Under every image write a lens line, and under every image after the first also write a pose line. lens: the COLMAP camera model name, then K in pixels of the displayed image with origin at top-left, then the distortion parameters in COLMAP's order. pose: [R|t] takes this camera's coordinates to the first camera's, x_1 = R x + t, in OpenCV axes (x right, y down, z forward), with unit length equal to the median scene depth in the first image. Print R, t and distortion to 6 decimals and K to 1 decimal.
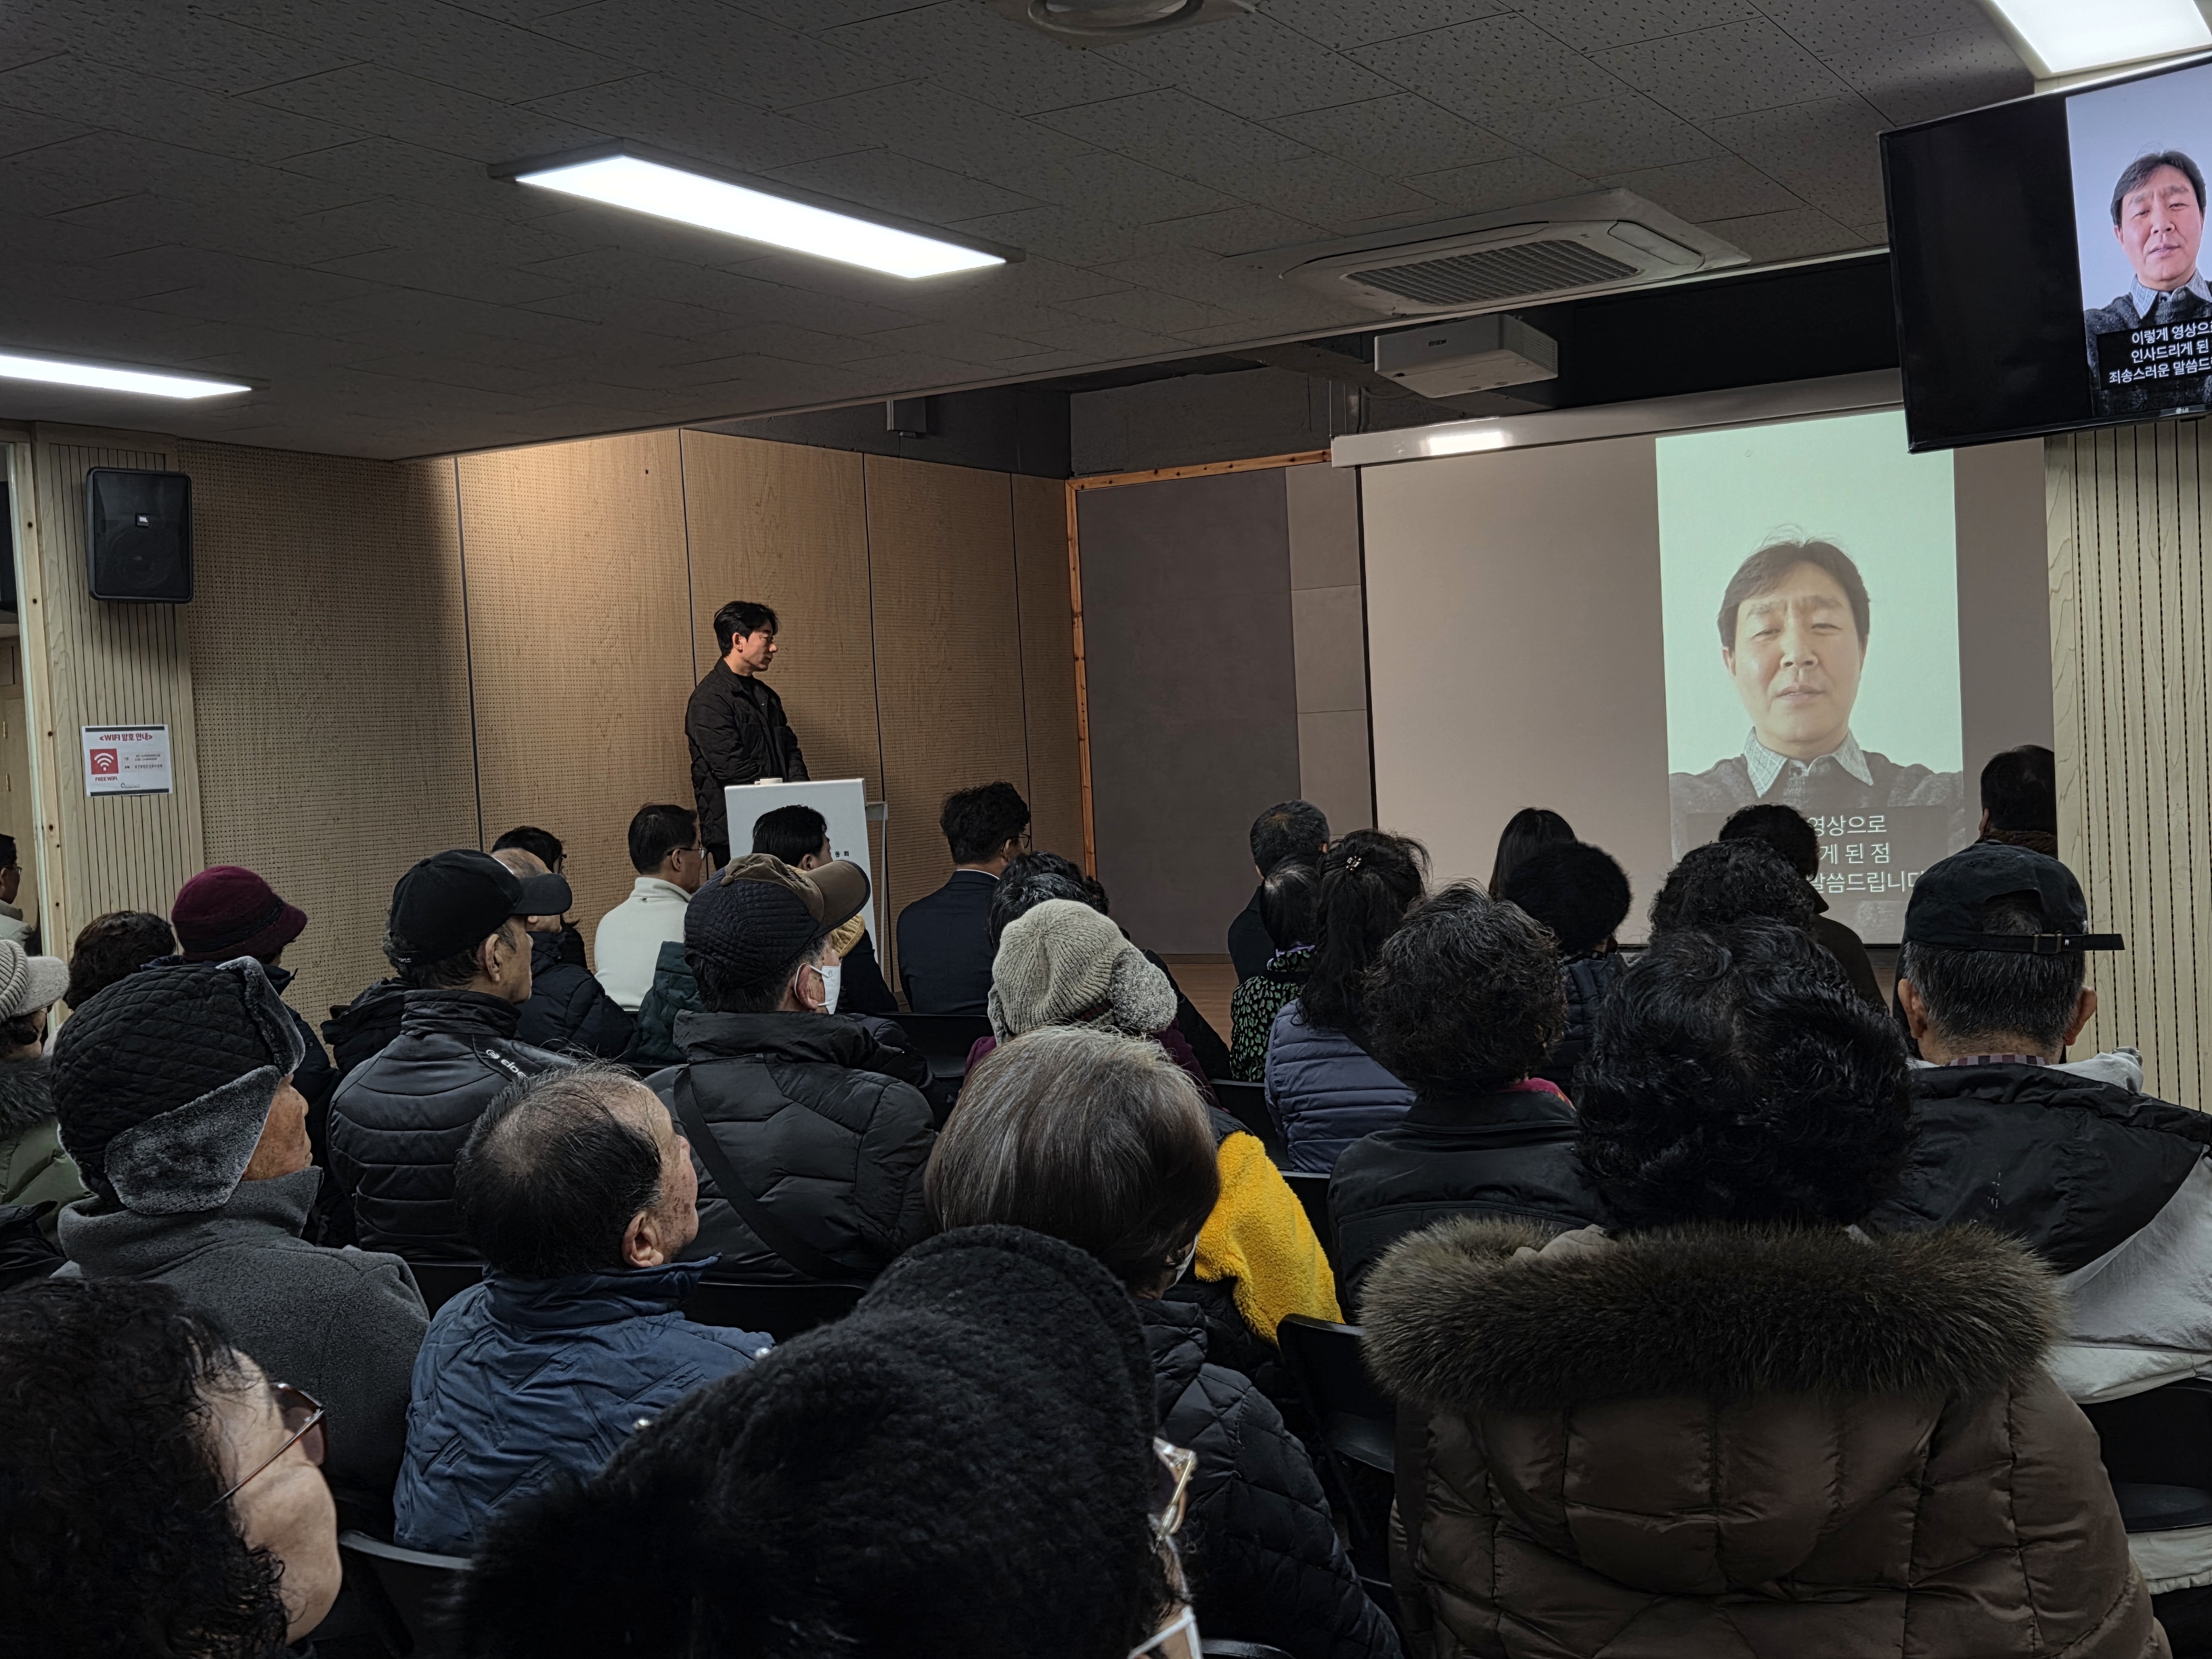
lens RADIAL K [[2466.2, 0, 1073.1], [0, 2466.2, 758.1], [0, 0, 1]] dist [0.038624, 0.000000]
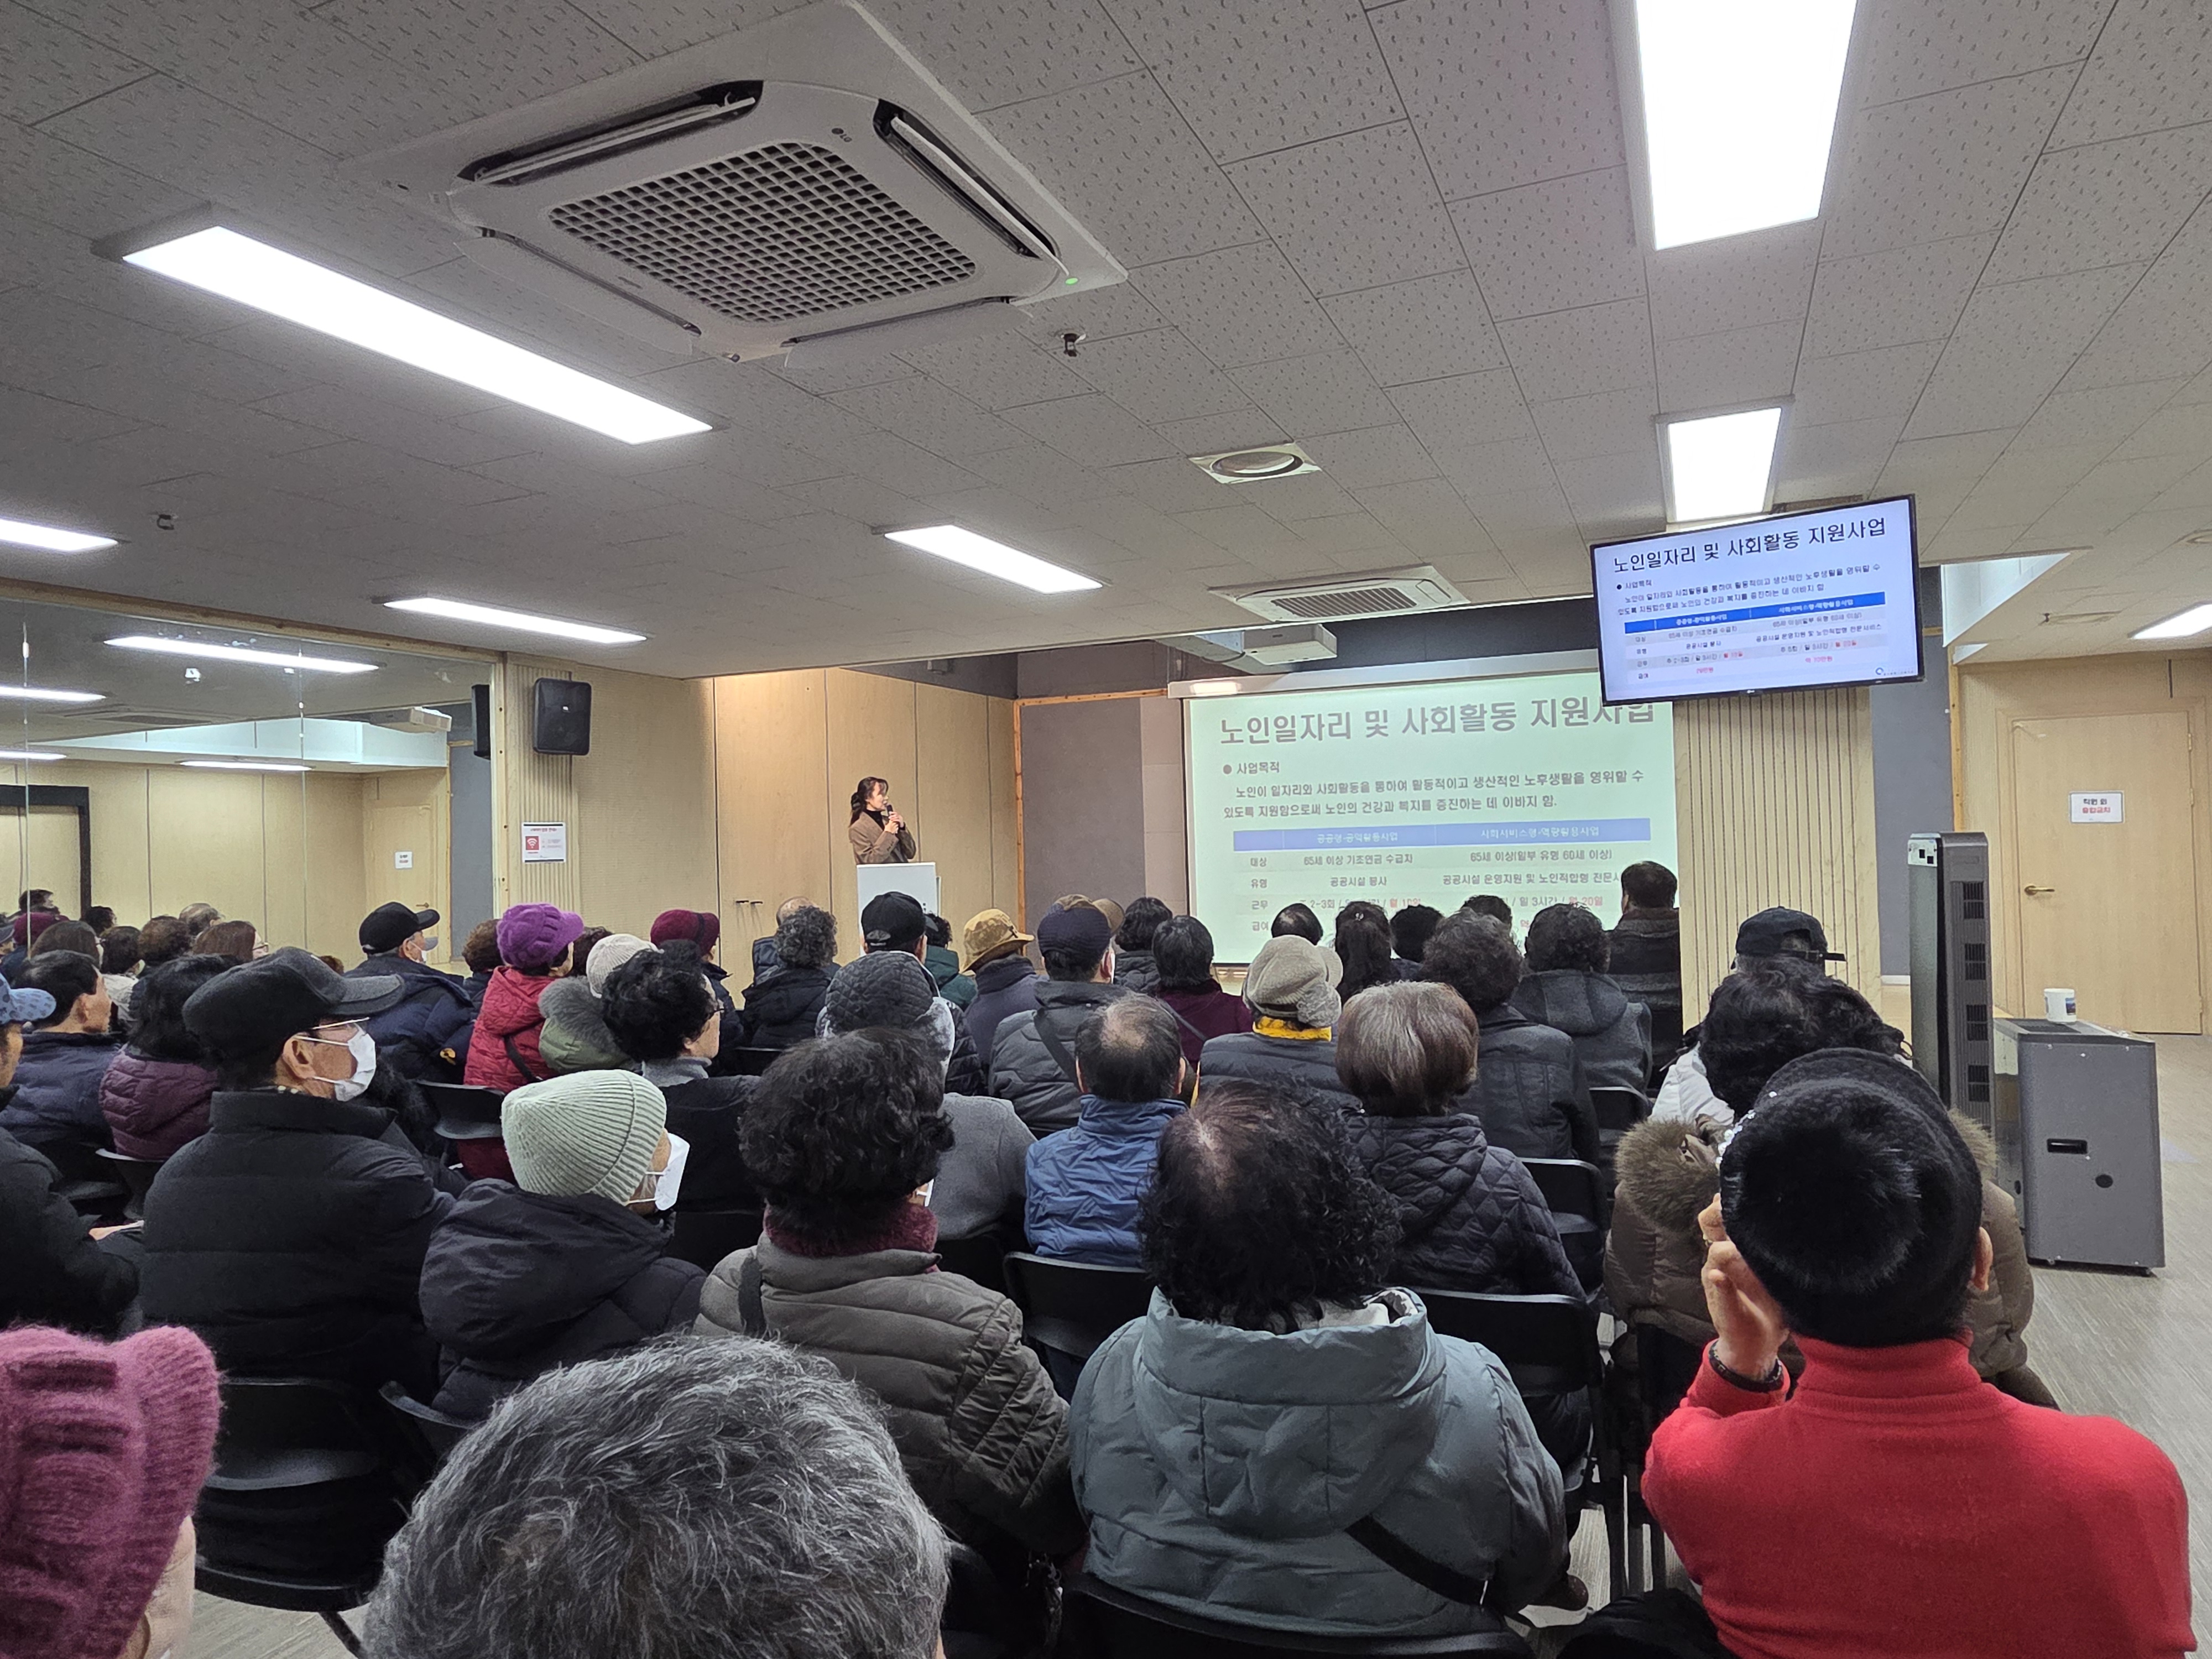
lens RADIAL K [[1395.4, 0, 1069.8], [0, 1395.4, 818.2], [0, 0, 1]] dist [0.002485, 0.002809]
pose [[0.993761, 0.025084, 0.108674, -0.156769], [-0.022118, 0.999352, -0.028412, 0.003687], [-0.109316, 0.025831, 0.993671, -0.035952]]
